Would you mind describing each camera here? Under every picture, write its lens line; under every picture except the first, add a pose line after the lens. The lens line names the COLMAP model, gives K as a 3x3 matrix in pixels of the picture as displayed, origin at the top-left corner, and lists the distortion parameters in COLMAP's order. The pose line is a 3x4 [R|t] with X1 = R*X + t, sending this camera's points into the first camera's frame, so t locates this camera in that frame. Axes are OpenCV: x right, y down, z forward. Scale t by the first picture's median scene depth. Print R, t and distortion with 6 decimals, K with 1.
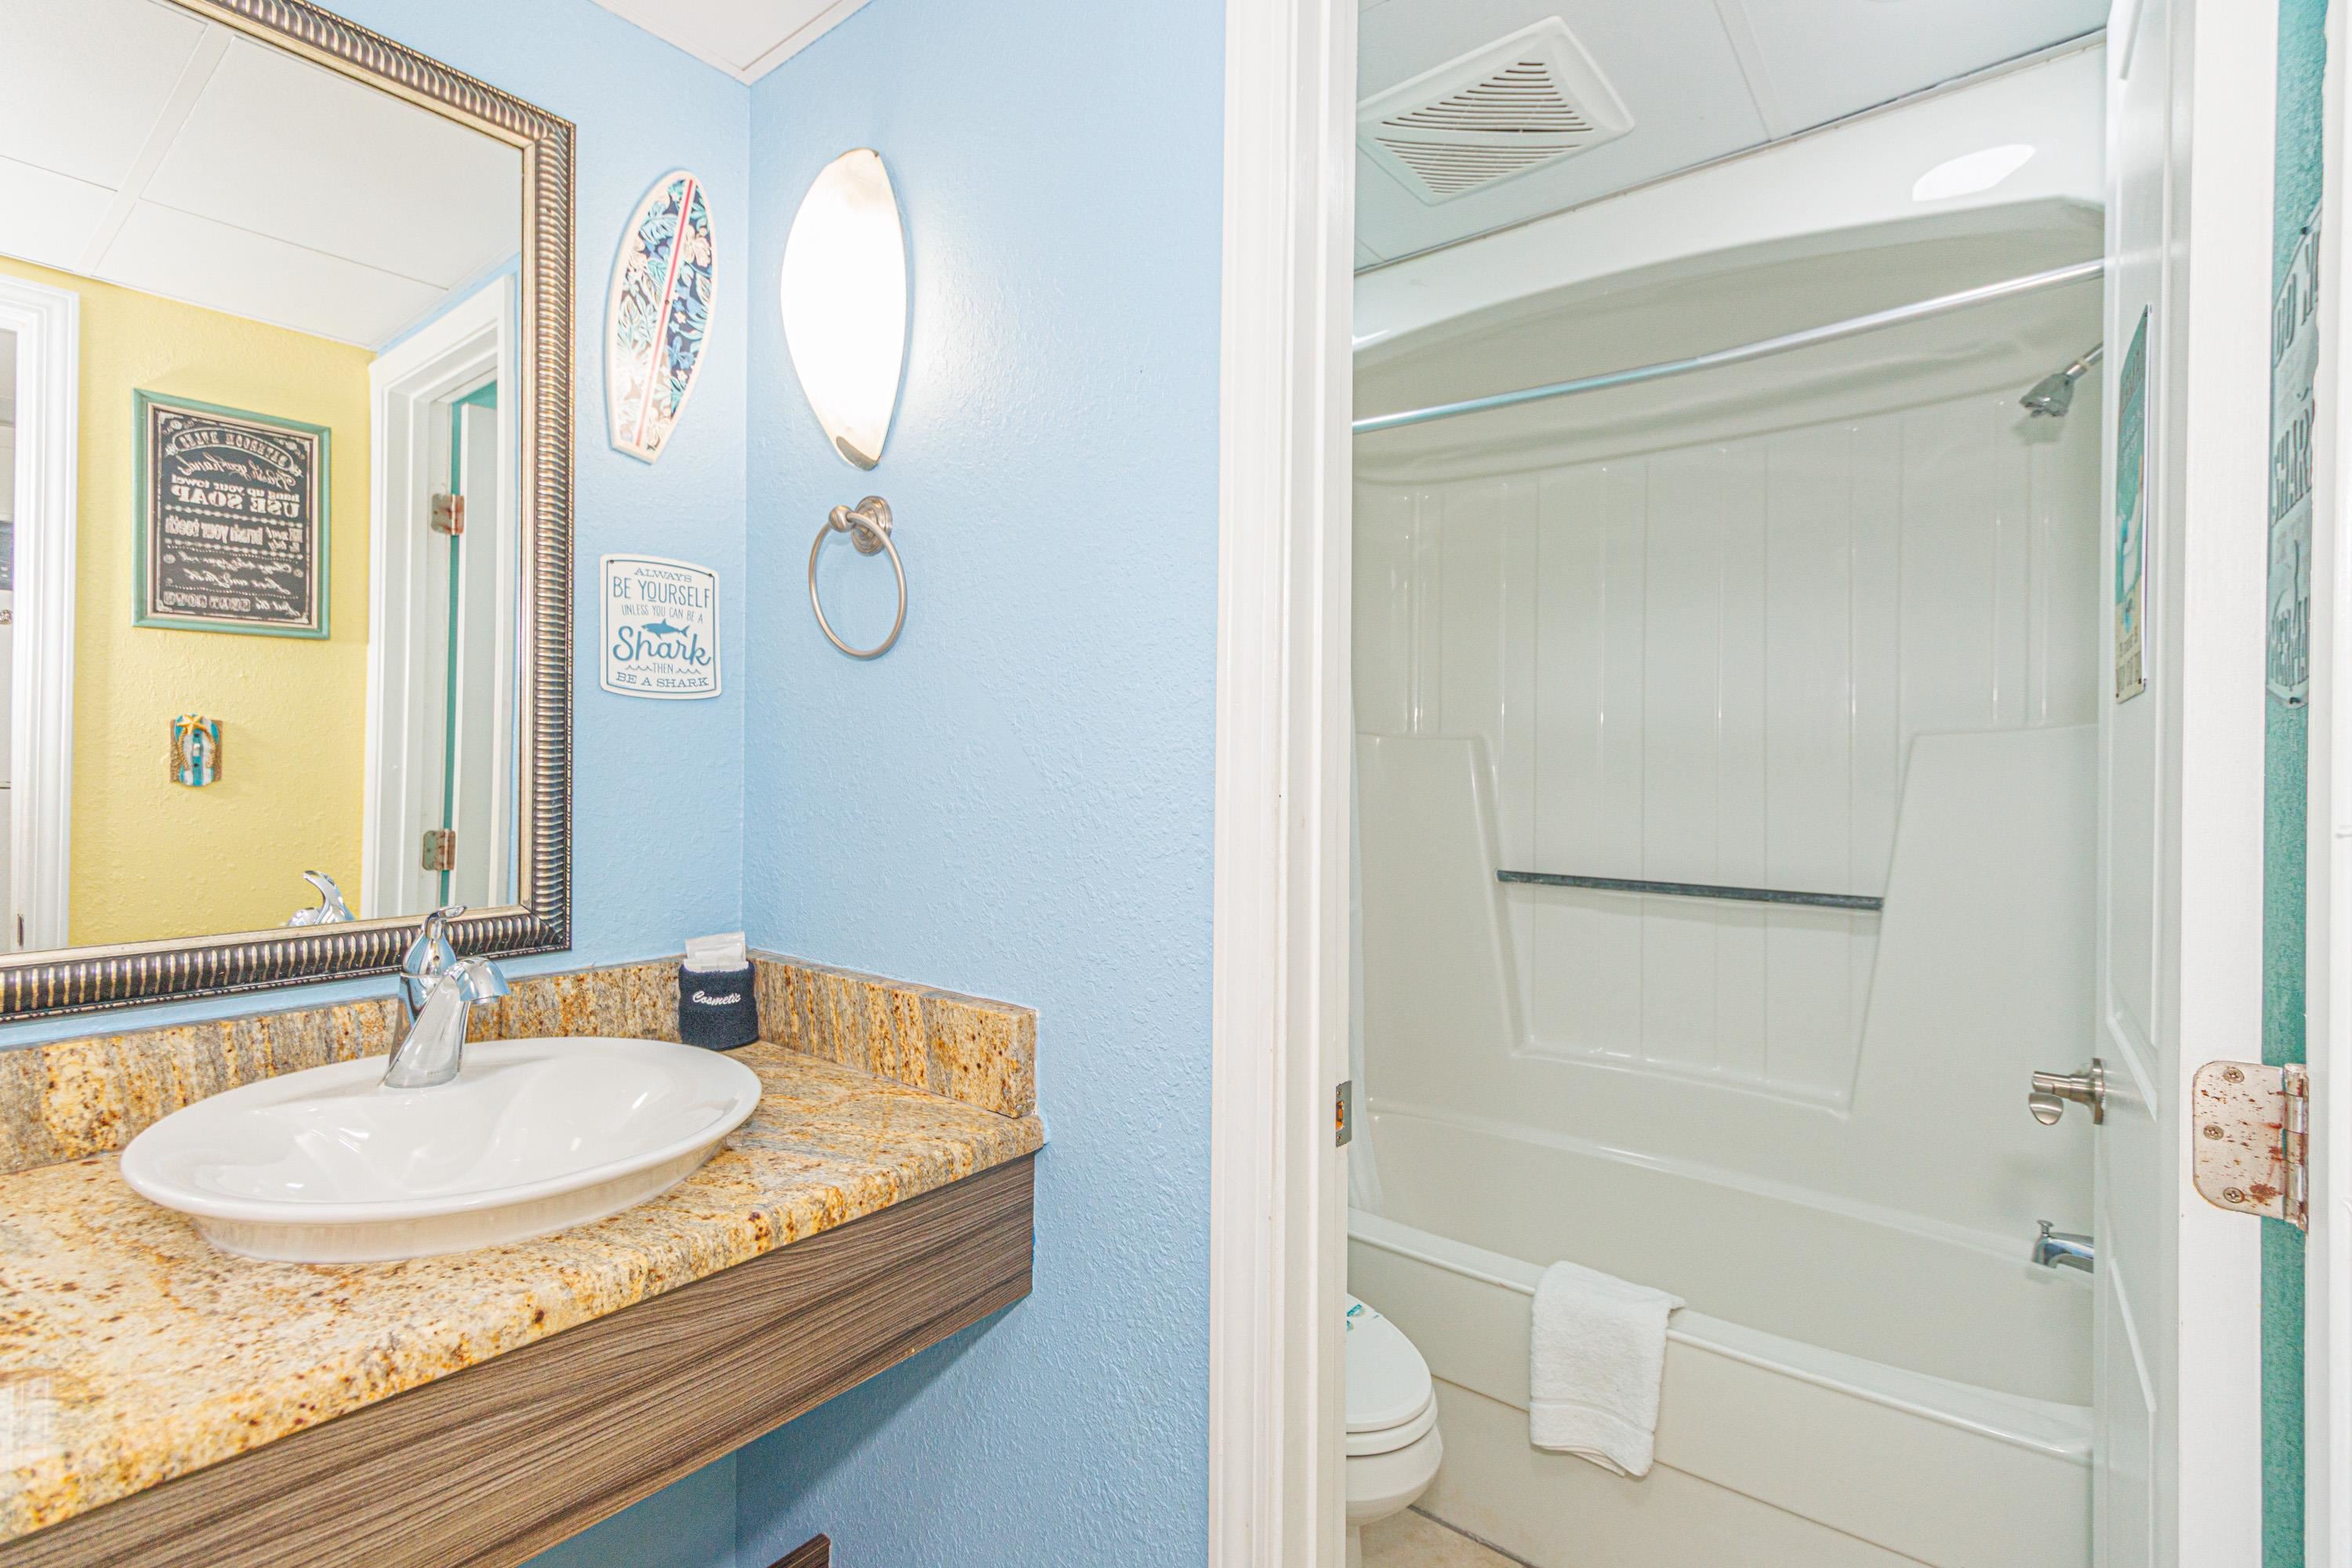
lens RADIAL K [[1091.6, 0, 1162.3], [0, 1091.6, 767.6], [0, 0, 1]] dist [0.003037, 0.000026]
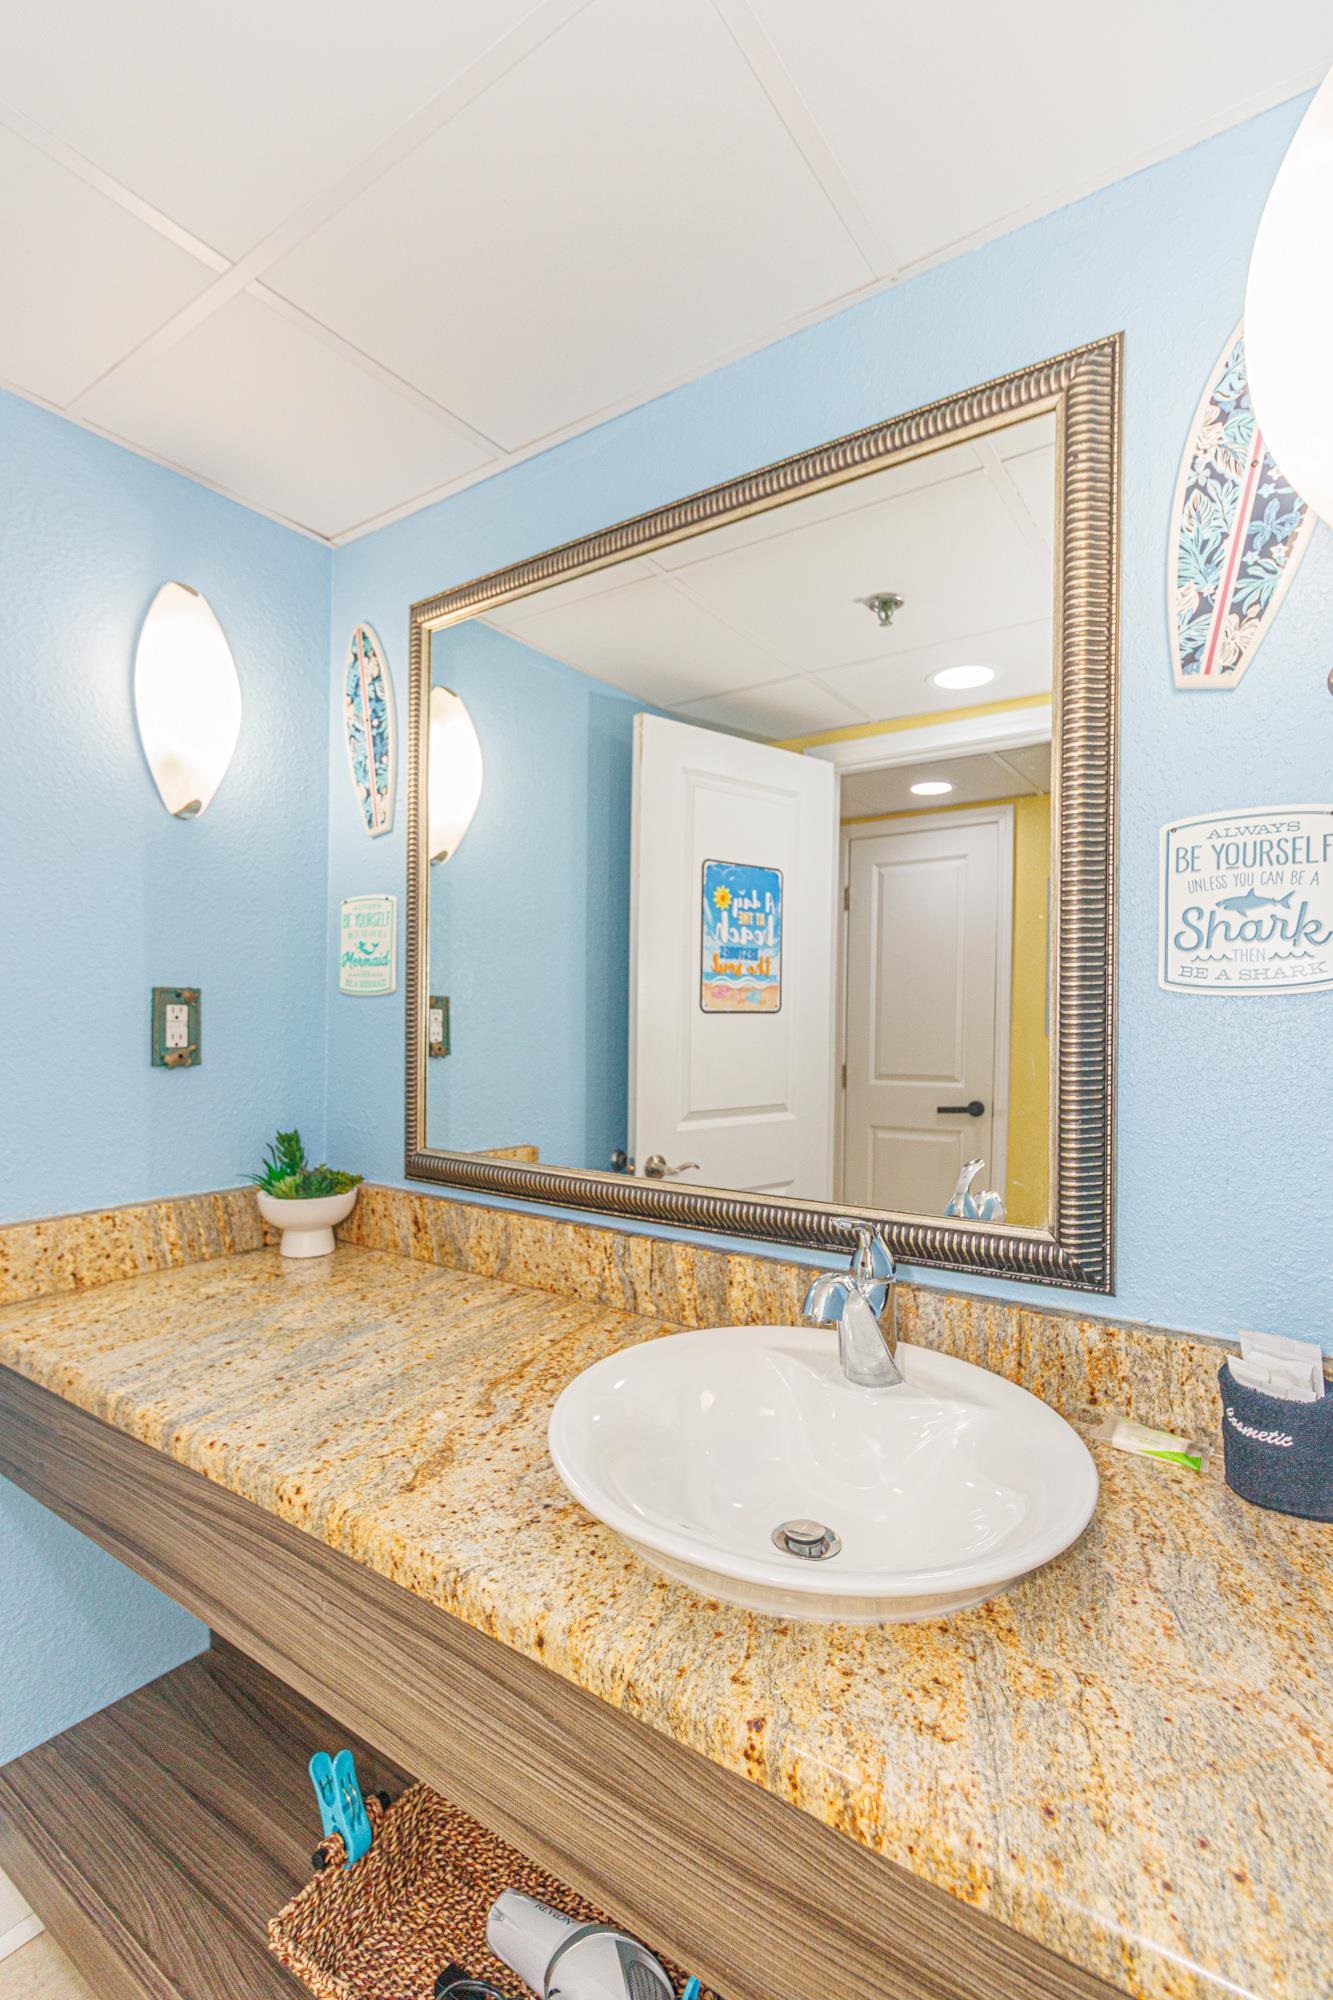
lens RADIAL K [[928.2, 0, 653.8], [0, 928.2, 1019.3], [0, 0, 1]] dist [0.003037, 0.000026]
pose [[0.041092, -0.006139, -0.999136, 0.206899], [-0.009439, 0.999934, -0.006532, -0.049936], [0.999111, 0.009700, 0.041032, 0.726819]]
